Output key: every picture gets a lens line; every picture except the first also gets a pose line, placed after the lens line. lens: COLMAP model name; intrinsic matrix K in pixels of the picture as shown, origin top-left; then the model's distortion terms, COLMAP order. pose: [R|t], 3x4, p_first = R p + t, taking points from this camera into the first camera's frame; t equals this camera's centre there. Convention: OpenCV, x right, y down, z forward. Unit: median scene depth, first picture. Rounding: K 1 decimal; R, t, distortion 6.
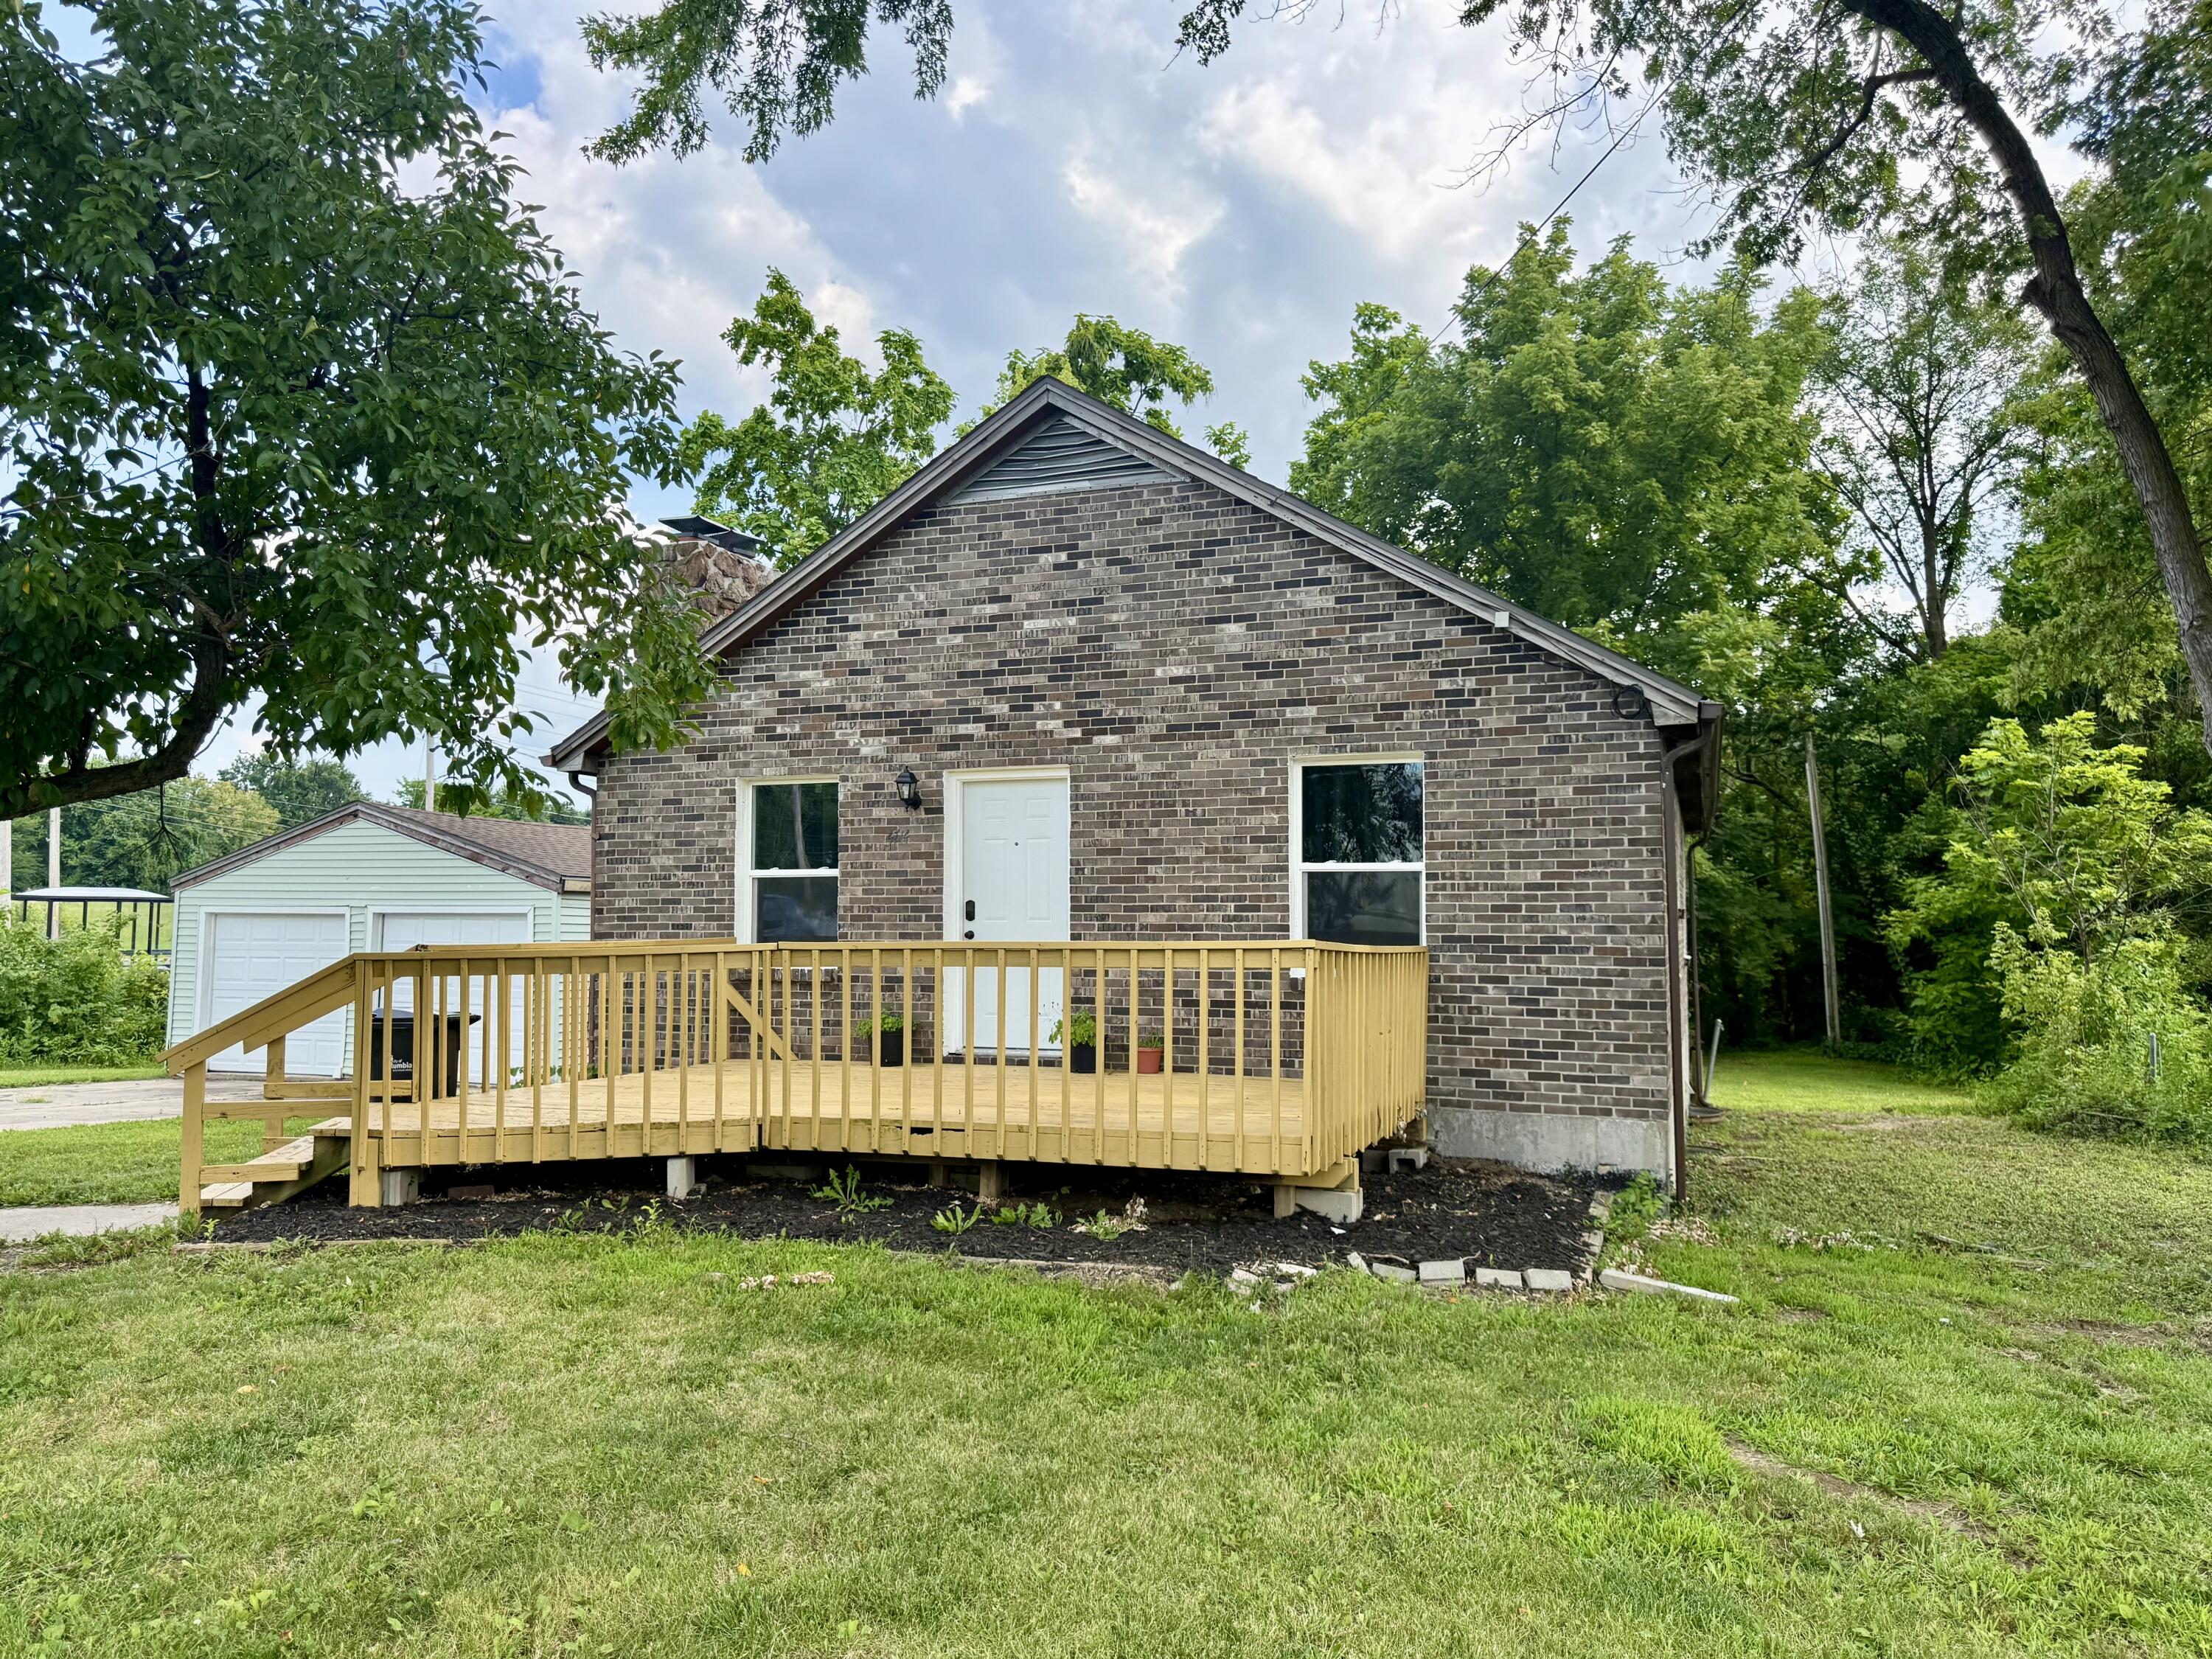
lens RADIAL K [[1559.2, 0, 1123.5], [0, 1559.2, 817.0], [0, 0, 1]] dist [0.085466, -0.066643]
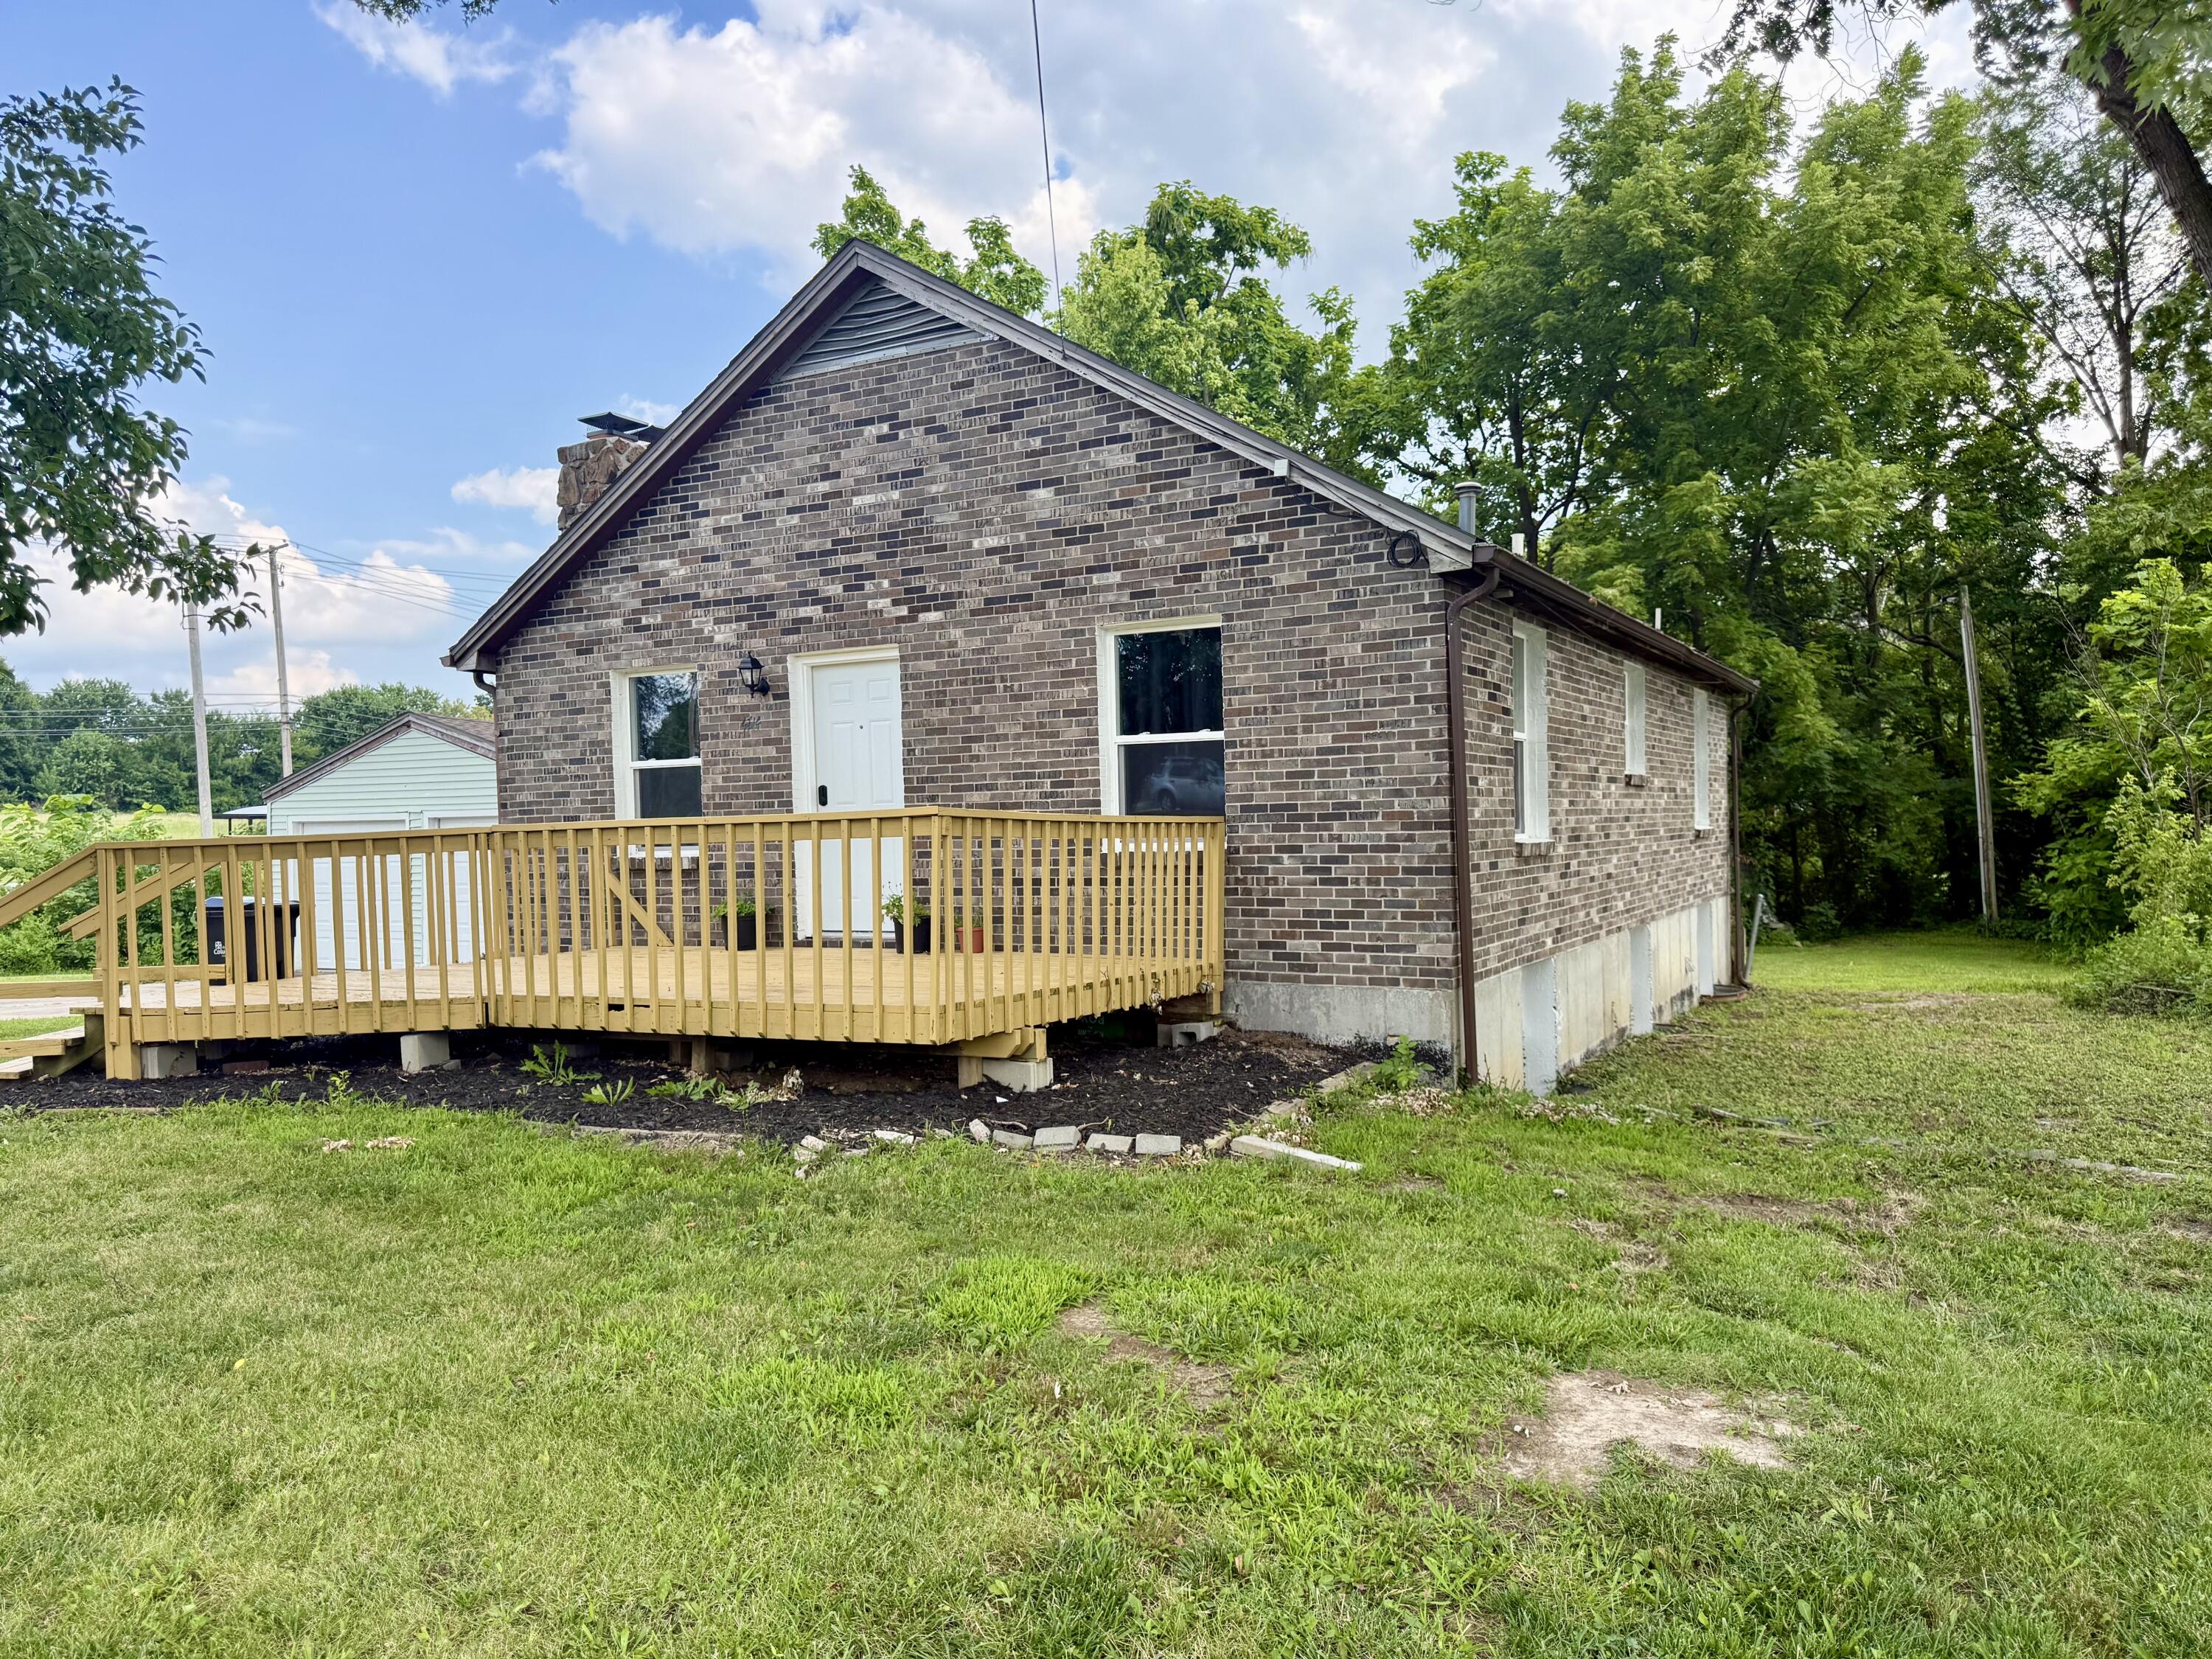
lens RADIAL K [[1559.2, 0, 1212.0], [0, 1559.2, 830.5], [0, 0, 1]] dist [0.085466, -0.066643]
pose [[0.989657, -0.024353, -0.141369, 0.296109], [0.034174, 0.997136, 0.067466, 0.023919], [0.139321, -0.071599, 0.987655, 0.043897]]
